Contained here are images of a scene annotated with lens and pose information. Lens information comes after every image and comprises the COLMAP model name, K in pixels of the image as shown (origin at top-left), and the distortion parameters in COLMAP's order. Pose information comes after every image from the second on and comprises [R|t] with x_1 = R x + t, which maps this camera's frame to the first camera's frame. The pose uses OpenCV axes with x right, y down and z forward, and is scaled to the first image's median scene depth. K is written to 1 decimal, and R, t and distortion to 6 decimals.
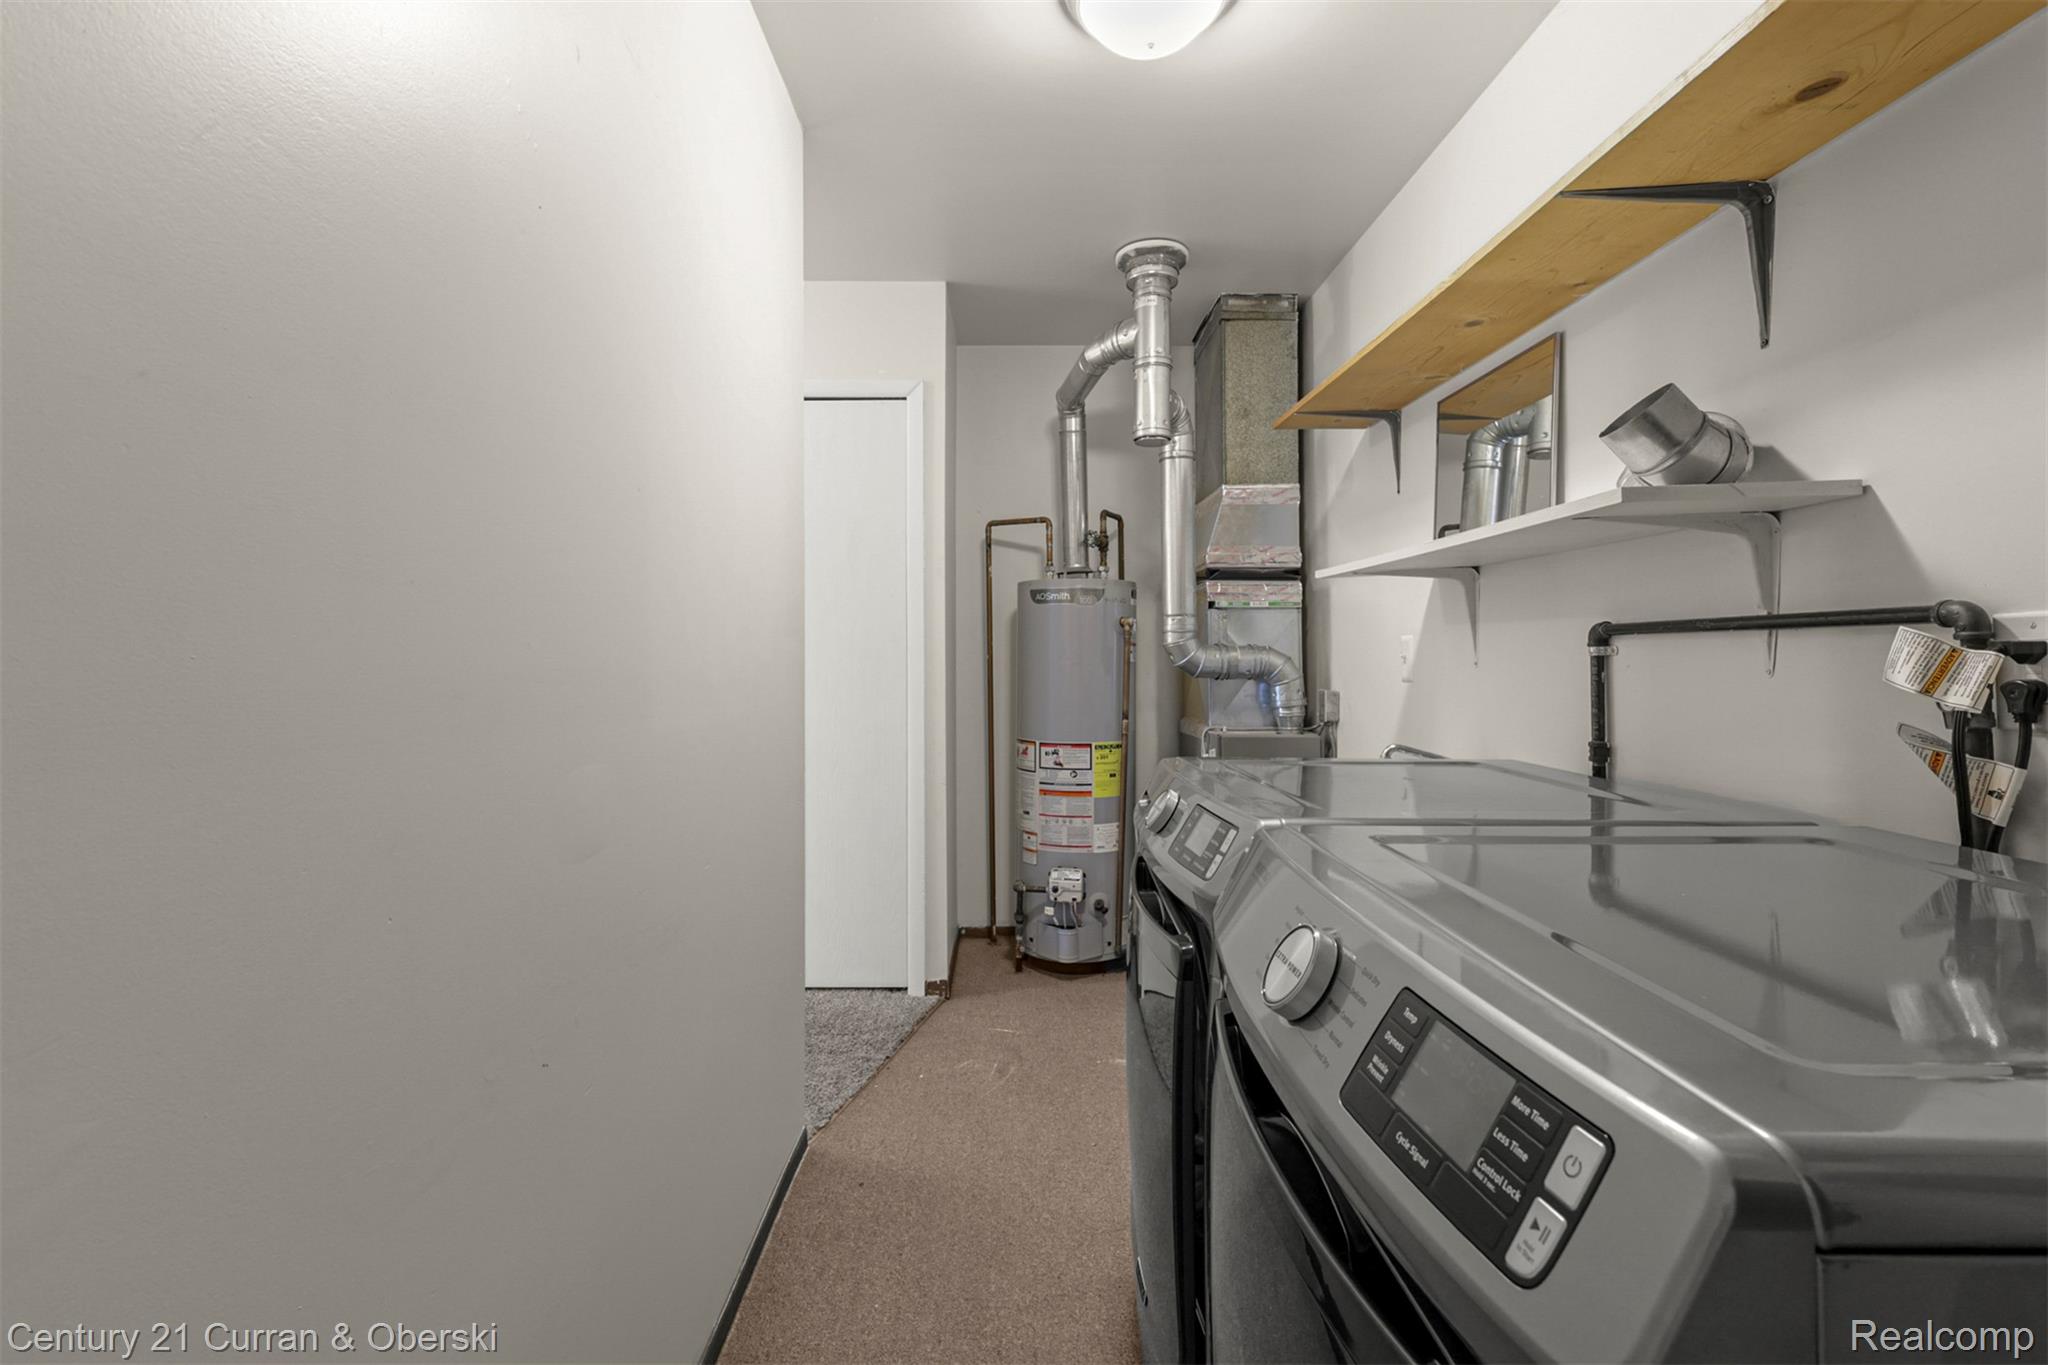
lens RADIAL K [[889.3, 0, 1025.4], [0, 889.3, 676.0], [0, 0, 1]] dist [0.000492, 0.000156]
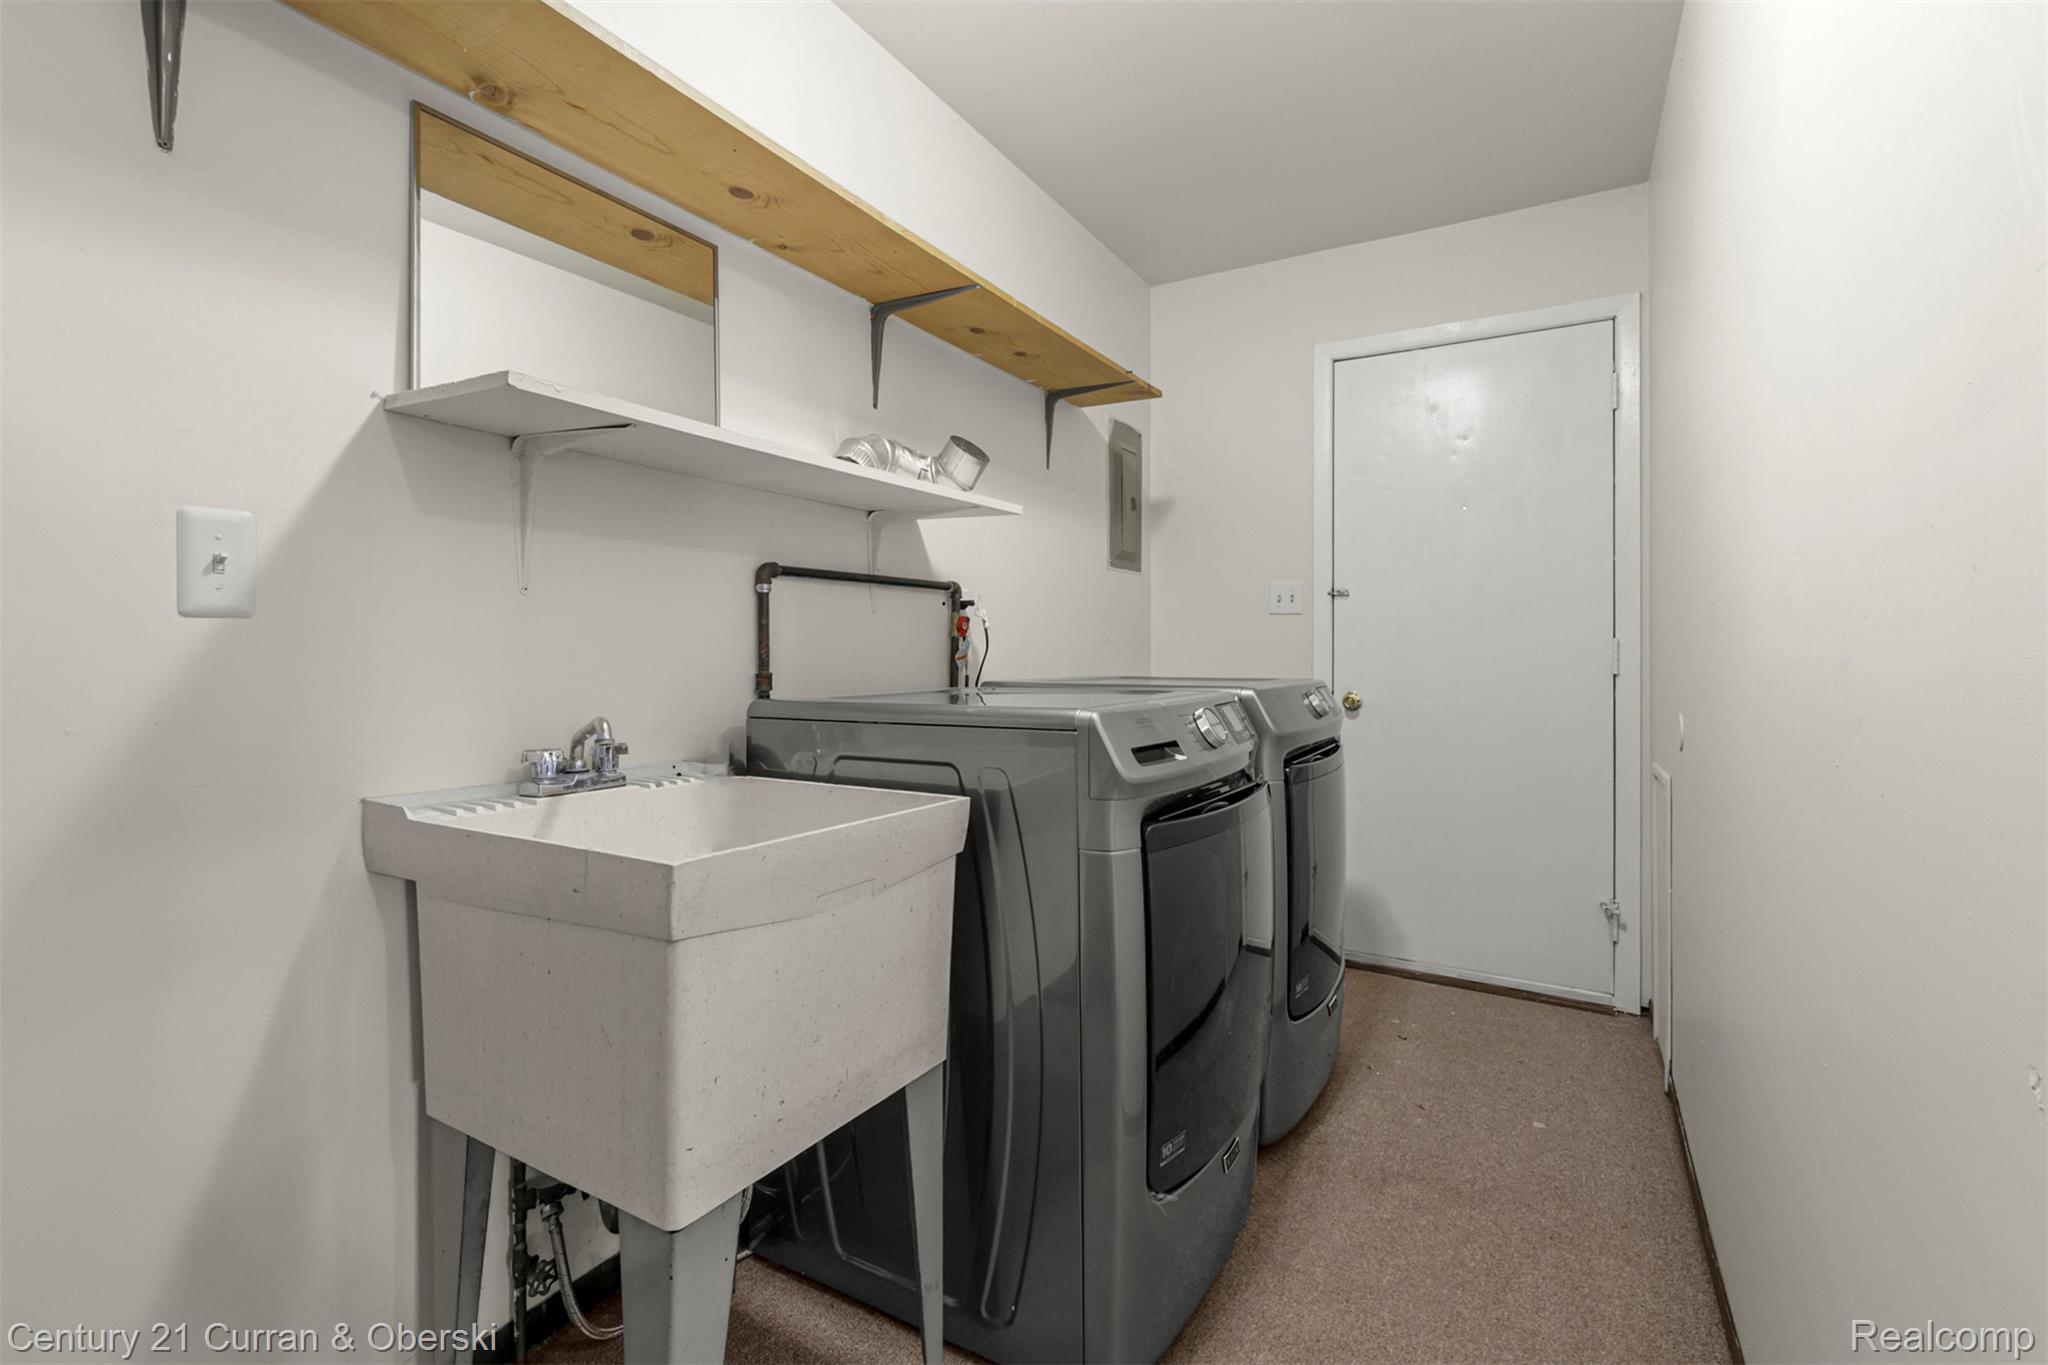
lens RADIAL K [[889.3, 0, 1025.4], [0, 889.3, 676.0], [0, 0, 1]] dist [0.000492, 0.000156]
pose [[-0.867556, -0.014954, 0.497114, -0.163172], [0.012925, 0.998532, 0.052595, 0.025507], [-0.497171, 0.052054, -0.866090, 1.790577]]
